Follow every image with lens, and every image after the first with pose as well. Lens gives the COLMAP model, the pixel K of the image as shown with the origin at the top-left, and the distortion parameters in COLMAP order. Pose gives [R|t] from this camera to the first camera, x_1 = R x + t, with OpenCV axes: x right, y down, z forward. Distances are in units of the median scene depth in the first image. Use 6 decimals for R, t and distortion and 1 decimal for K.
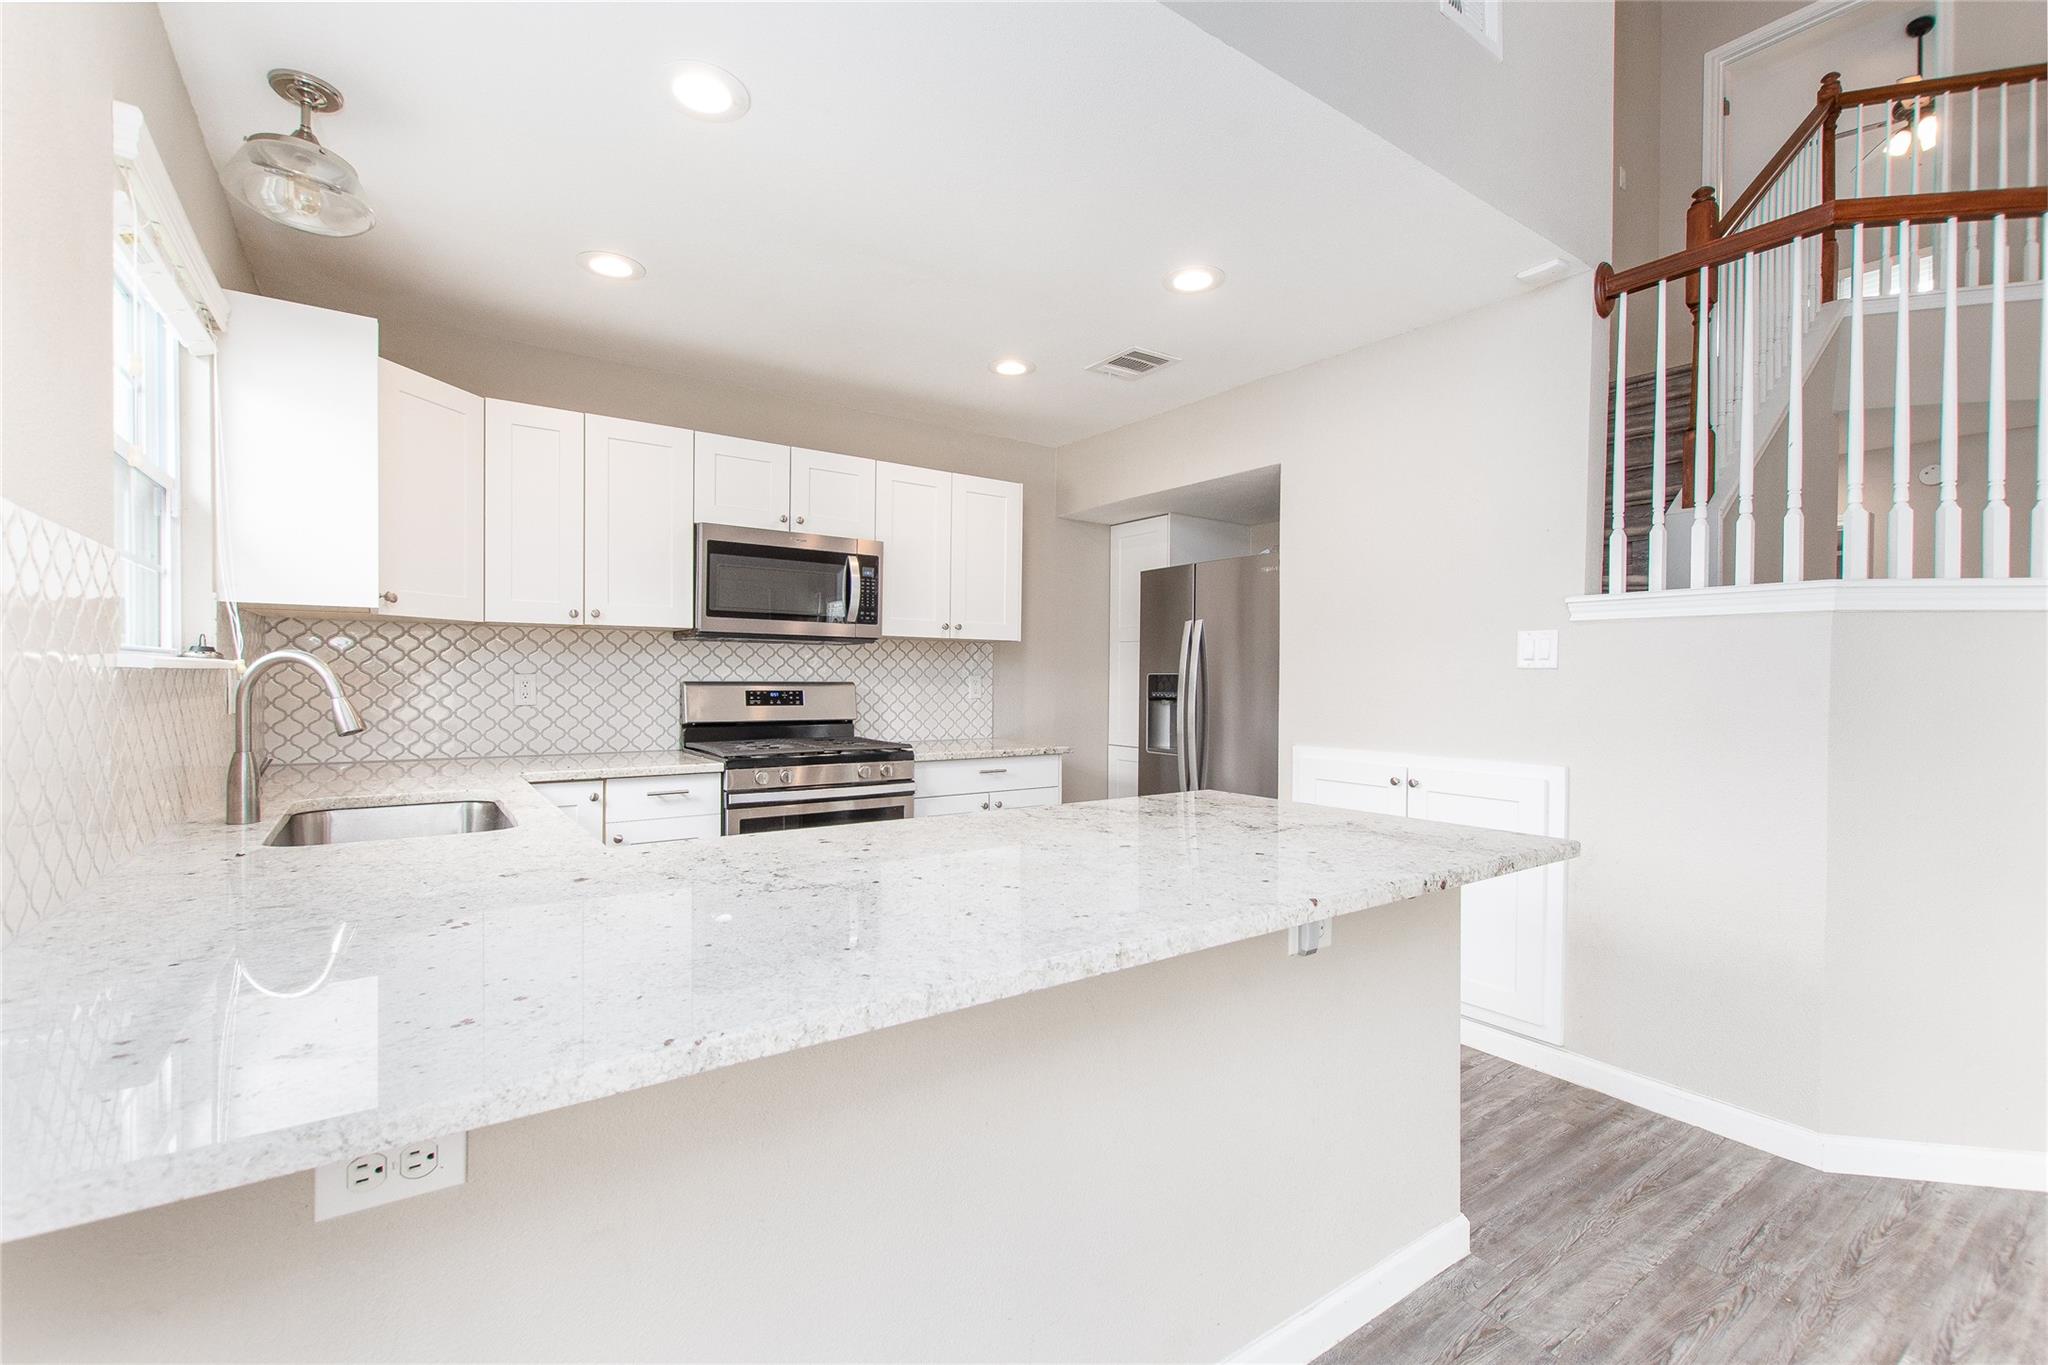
lens RADIAL K [[879.9, 0, 1024.0], [0, 879.9, 682.5], [0, 0, 1]] dist [-0.000191, -0.000752]
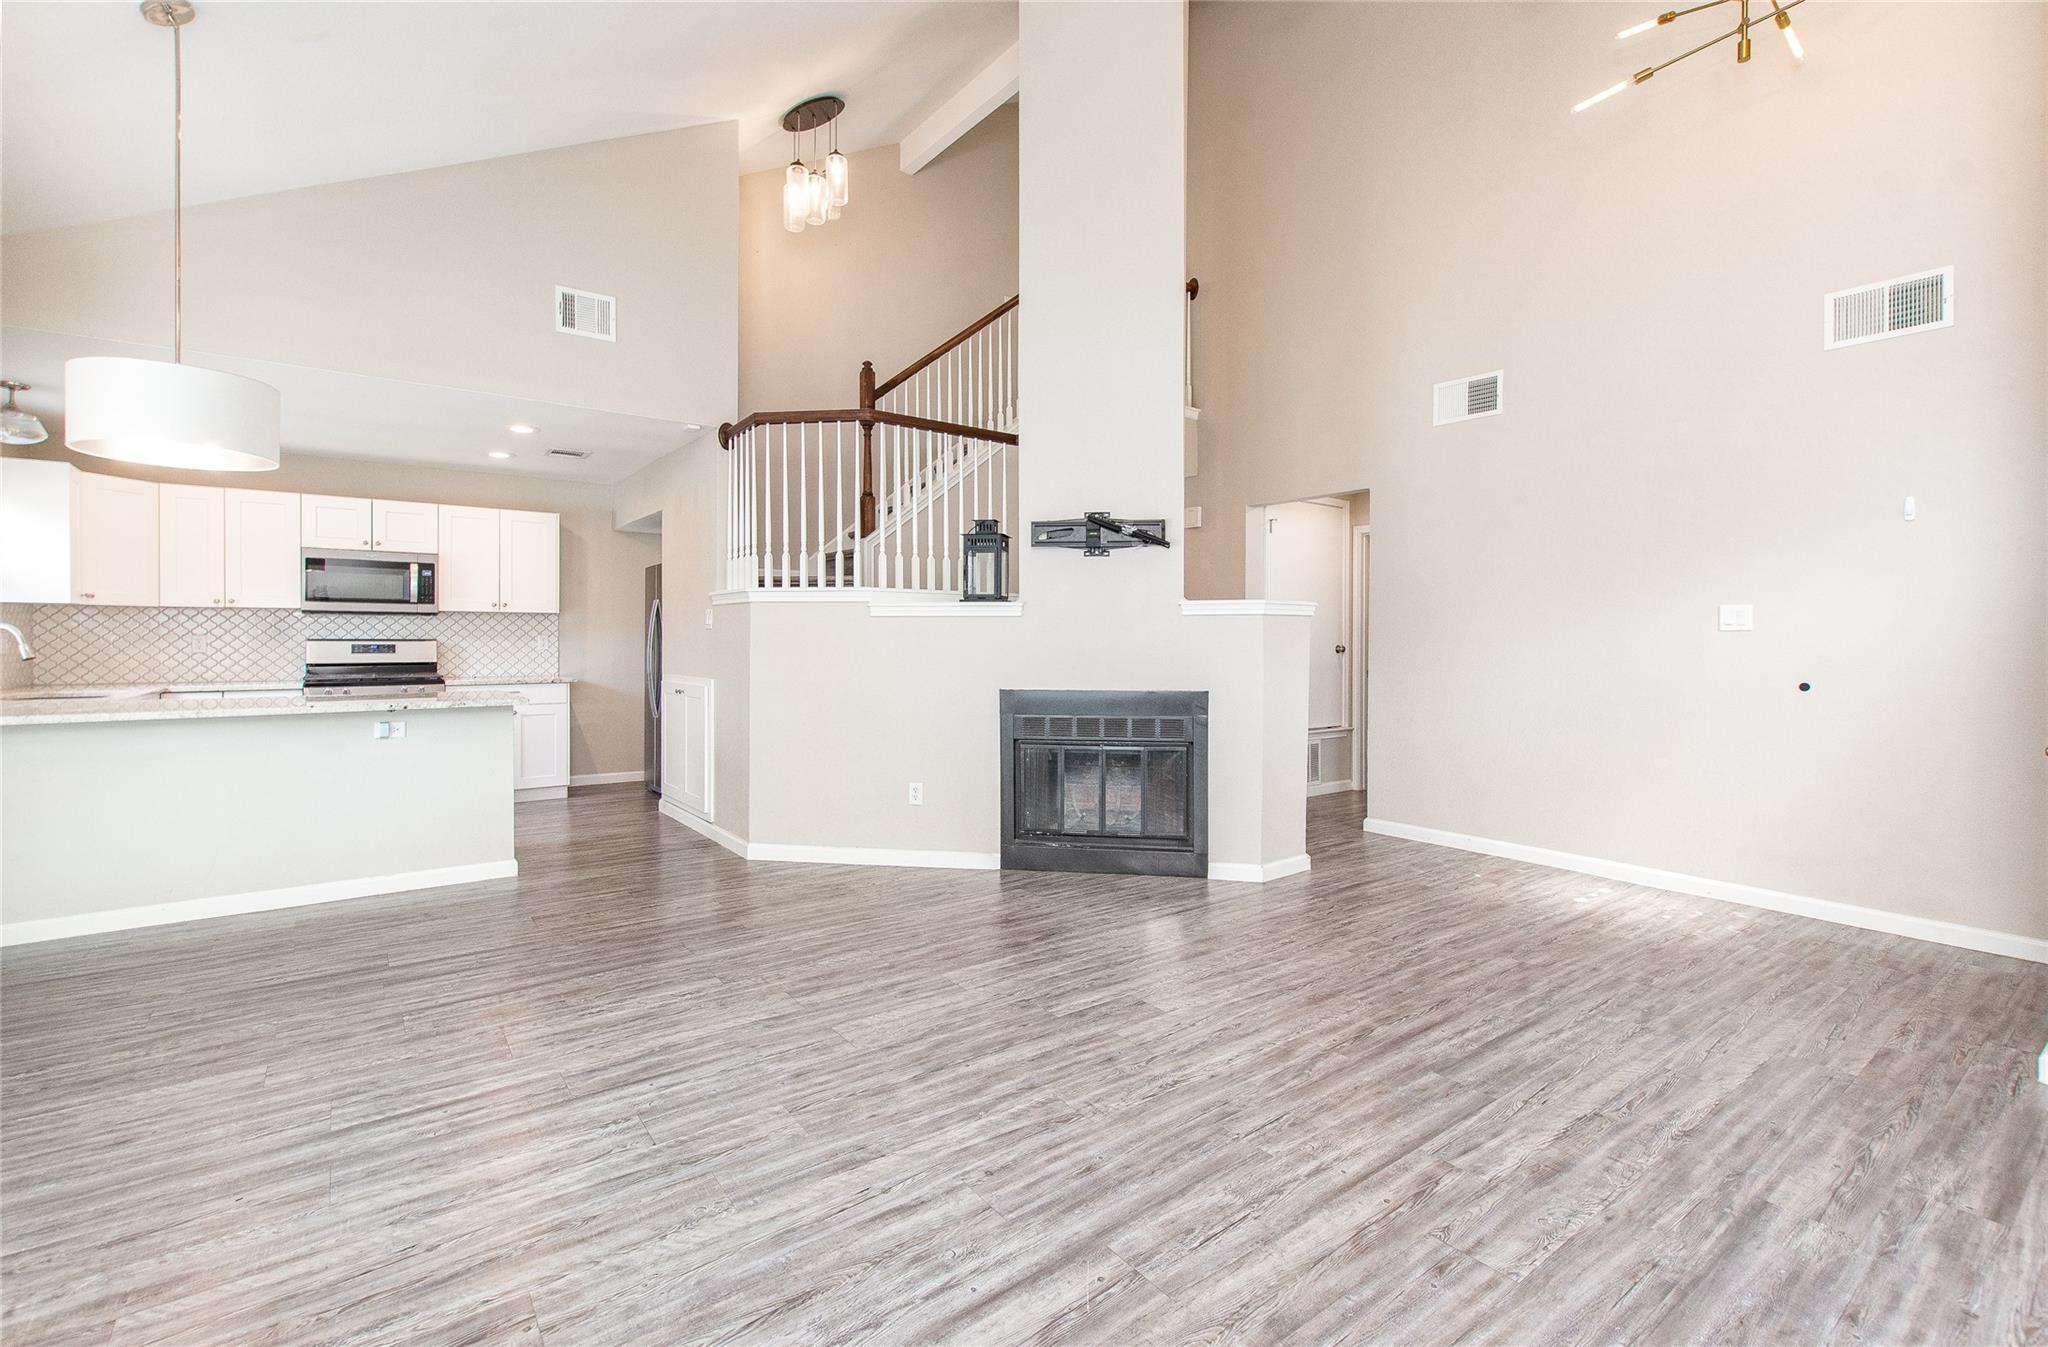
lens RADIAL K [[897.9, 0, 1024.3], [0, 897.9, 648.6], [0, 0, 1]] dist [0.002393, 0.000300]
pose [[0.999451, -0.003582, 0.032936, 0.910942], [0.003311, 0.999960, 0.008258, 0.007505], [-0.032964, -0.008144, 0.999423, -0.750457]]
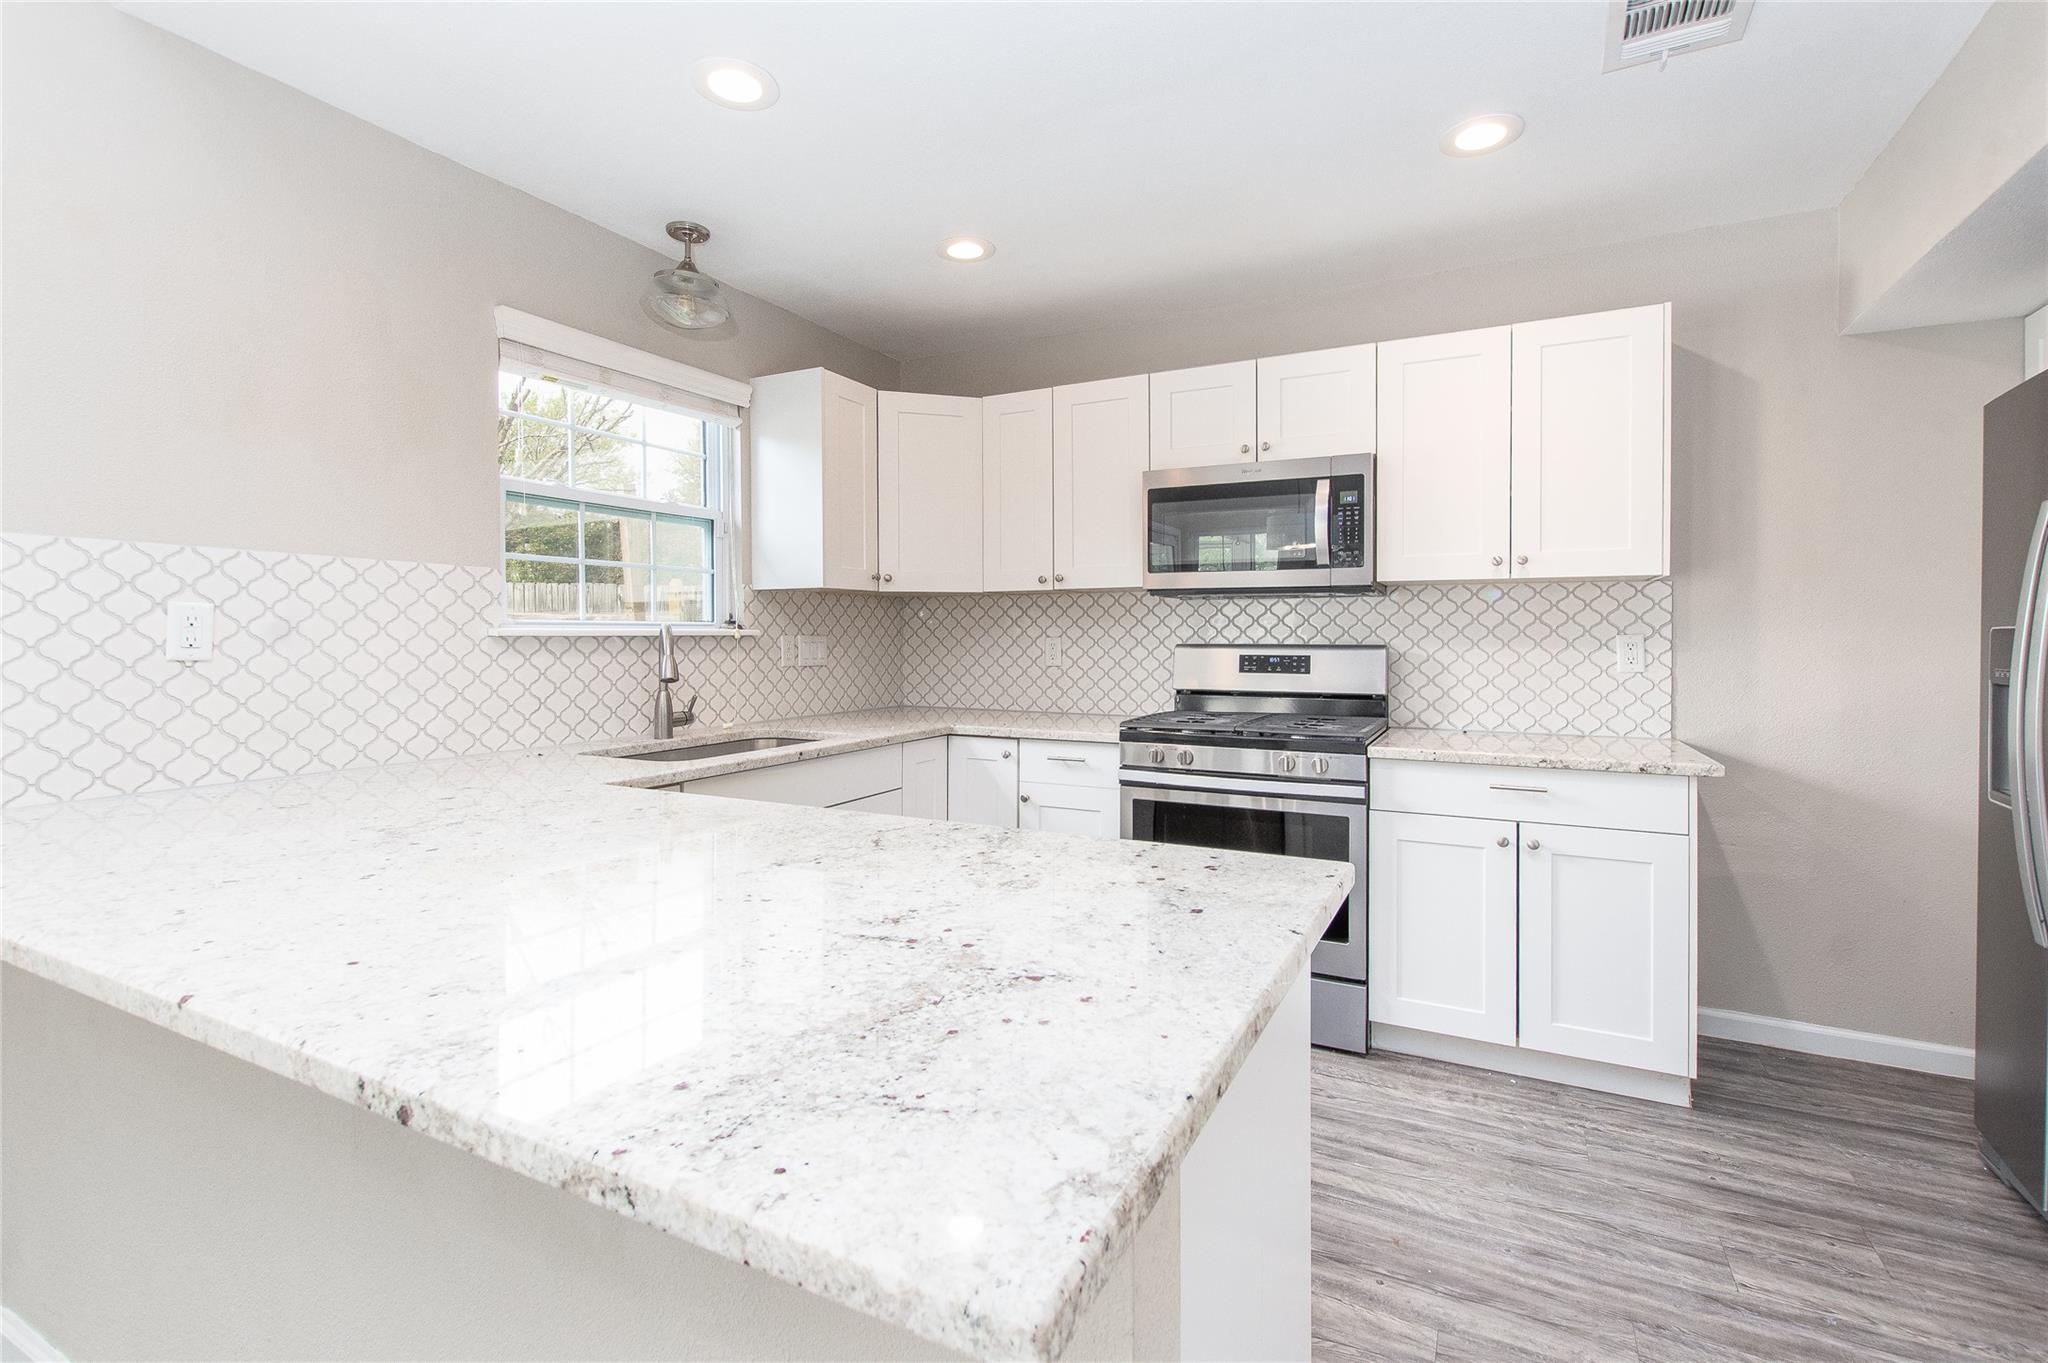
lens RADIAL K [[922.2, 0, 1029.5], [0, 922.2, 640.5], [0, 0, 1]] dist [-0.001582, 0.000184]
pose [[0.462232, -0.001378, -0.886758, 0.396565], [-0.000128, 0.999999, -0.001621, -0.003358], [0.886759, 0.000862, 0.462231, 0.405990]]
